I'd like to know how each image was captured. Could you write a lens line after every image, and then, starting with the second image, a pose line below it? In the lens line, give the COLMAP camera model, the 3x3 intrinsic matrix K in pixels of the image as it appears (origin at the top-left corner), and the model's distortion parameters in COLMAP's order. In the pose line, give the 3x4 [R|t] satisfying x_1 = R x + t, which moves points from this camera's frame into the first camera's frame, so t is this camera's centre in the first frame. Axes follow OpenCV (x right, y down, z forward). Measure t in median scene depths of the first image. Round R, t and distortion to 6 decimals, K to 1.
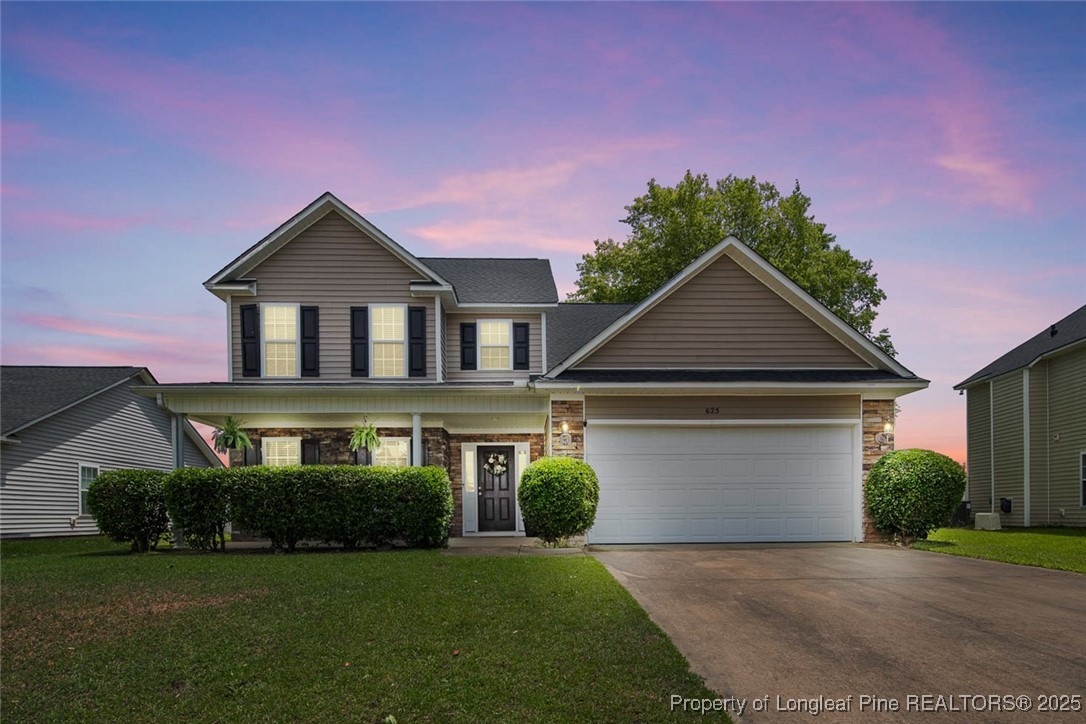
lens RADIAL K [[525.2, 0, 545.5], [0, 525.2, 375.4], [0, 0, 1]] dist [0.001384, -0.000043]
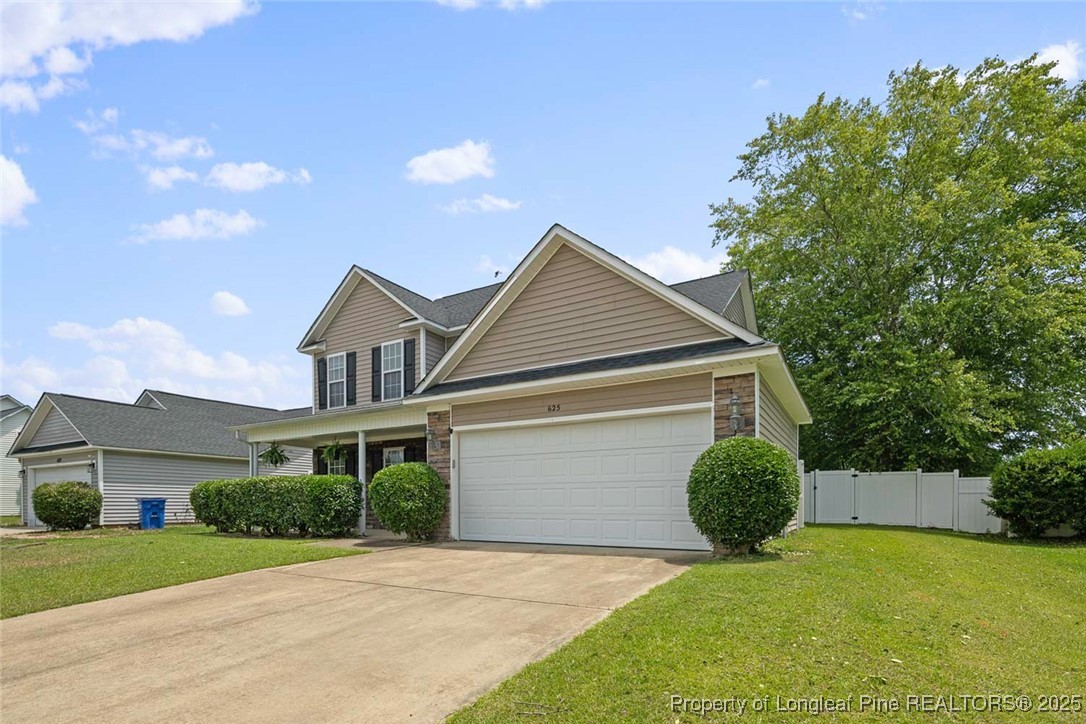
lens RADIAL K [[503.3, 0, 543.0], [0, 503.3, 362.0], [0, 0, 1]] dist [0.002684, 0.000262]
pose [[0.845288, -0.138783, -0.515972, 0.638592], [0.134741, 0.989836, -0.045501, 0.017812], [0.517042, -0.031061, 0.855396, 0.156409]]
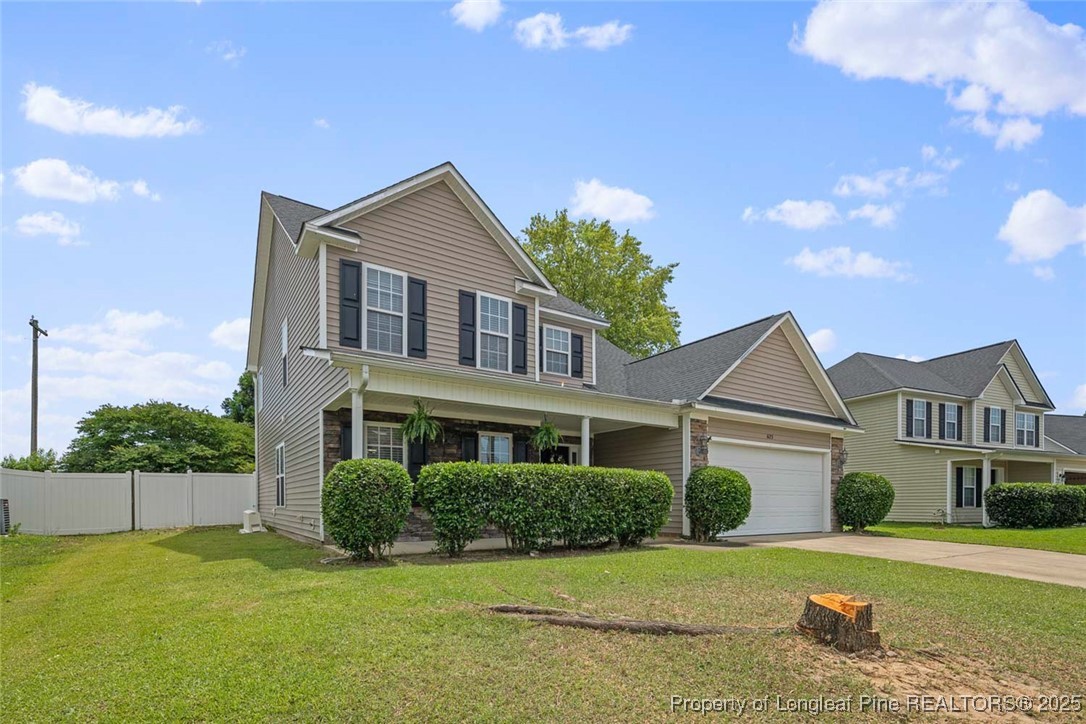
lens RADIAL K [[503.3, 0, 543.0], [0, 503.3, 362.0], [0, 0, 1]] dist [0.002684, 0.000262]
pose [[0.851600, 0.150632, 0.502083, -0.692928], [-0.144764, 0.988155, -0.050922, 0.022579], [-0.503806, -0.029319, 0.863319, 0.144407]]
